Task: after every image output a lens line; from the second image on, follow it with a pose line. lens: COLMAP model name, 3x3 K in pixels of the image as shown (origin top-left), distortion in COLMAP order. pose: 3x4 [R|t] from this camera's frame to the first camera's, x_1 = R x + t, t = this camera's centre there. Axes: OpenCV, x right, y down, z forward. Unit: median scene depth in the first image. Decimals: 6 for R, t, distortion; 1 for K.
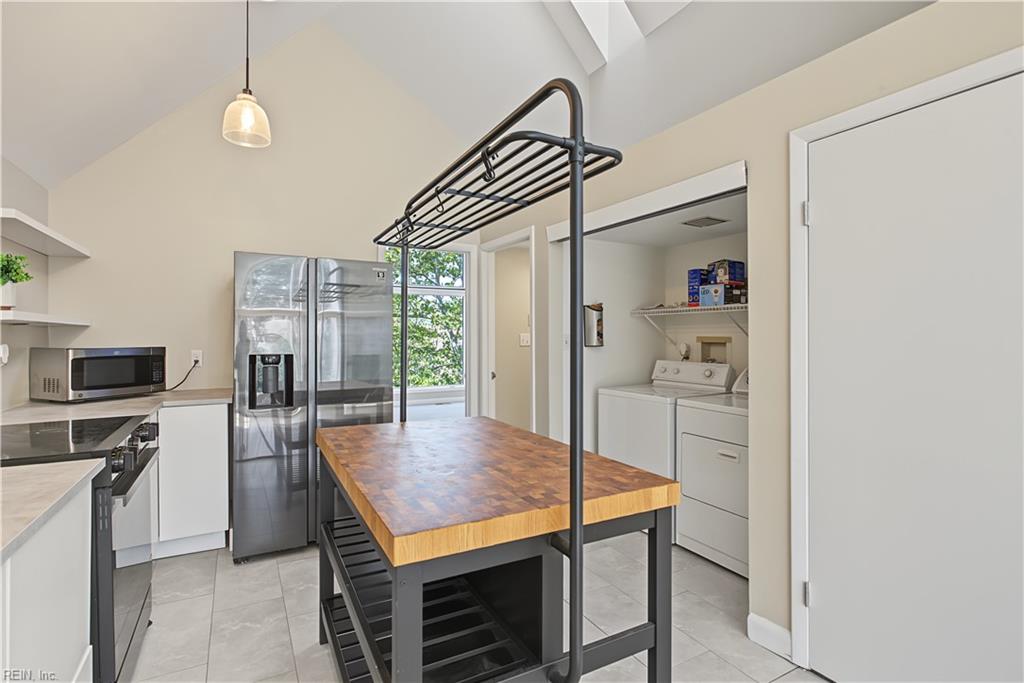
lens RADIAL K [[484.7, 0, 509.6], [0, 484.7, 337.4], [0, 0, 1]] dist [-0.001359, 0.000388]
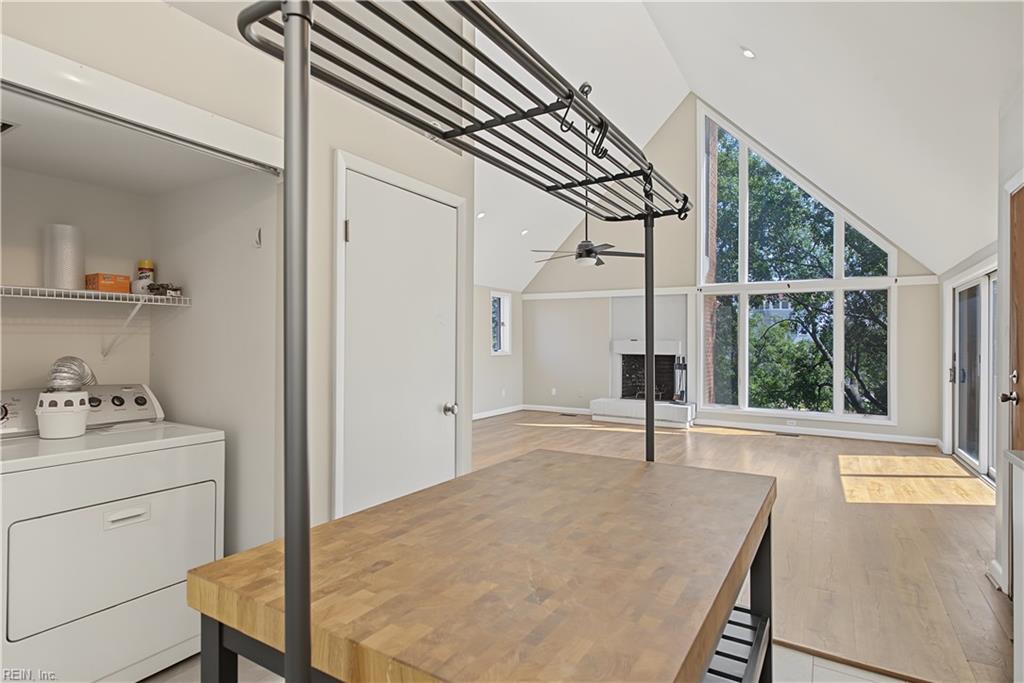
lens RADIAL K [[534.0, 0, 506.3], [0, 534.0, 339.0], [0, 0, 1]] dist [0.000519, -0.000368]
pose [[-0.494508, 0.004881, 0.869159, -0.396044], [0.001496, 0.999988, -0.004764, 0.000423], [-0.869172, -0.001056, -0.494509, 0.790816]]
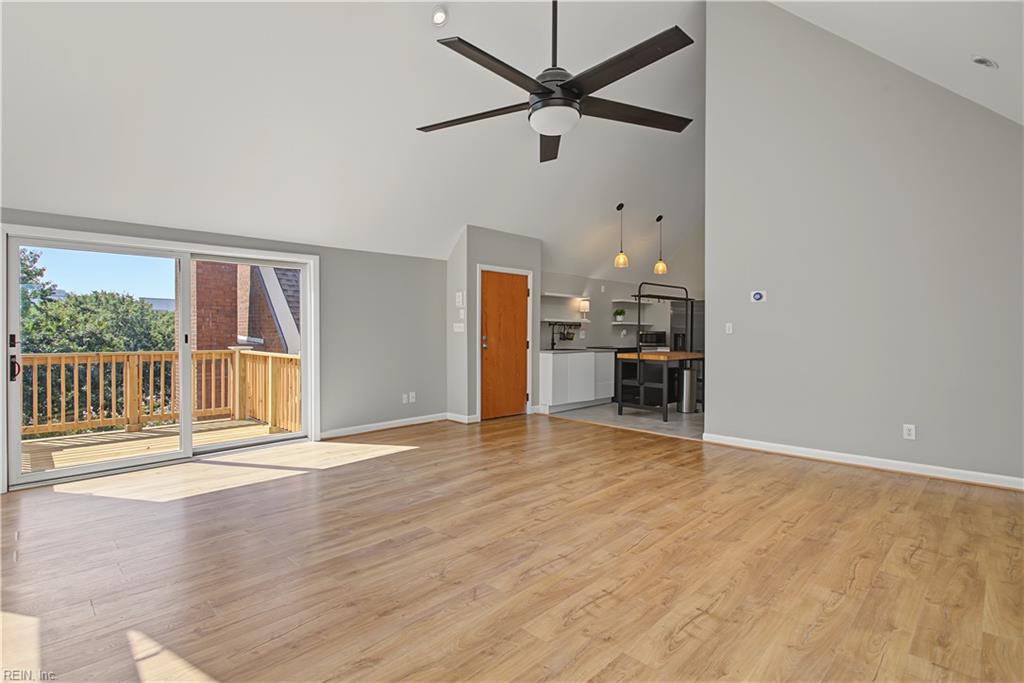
lens RADIAL K [[495.6, 0, 507.4], [0, 495.6, 336.8], [0, 0, 1]] dist [-0.004643, 0.000269]
pose [[0.270312, 0.013128, -0.962683, 2.073979], [-0.008246, 0.999902, 0.011320, 0.026059], [0.962737, 0.004879, 0.270394, -0.842299]]
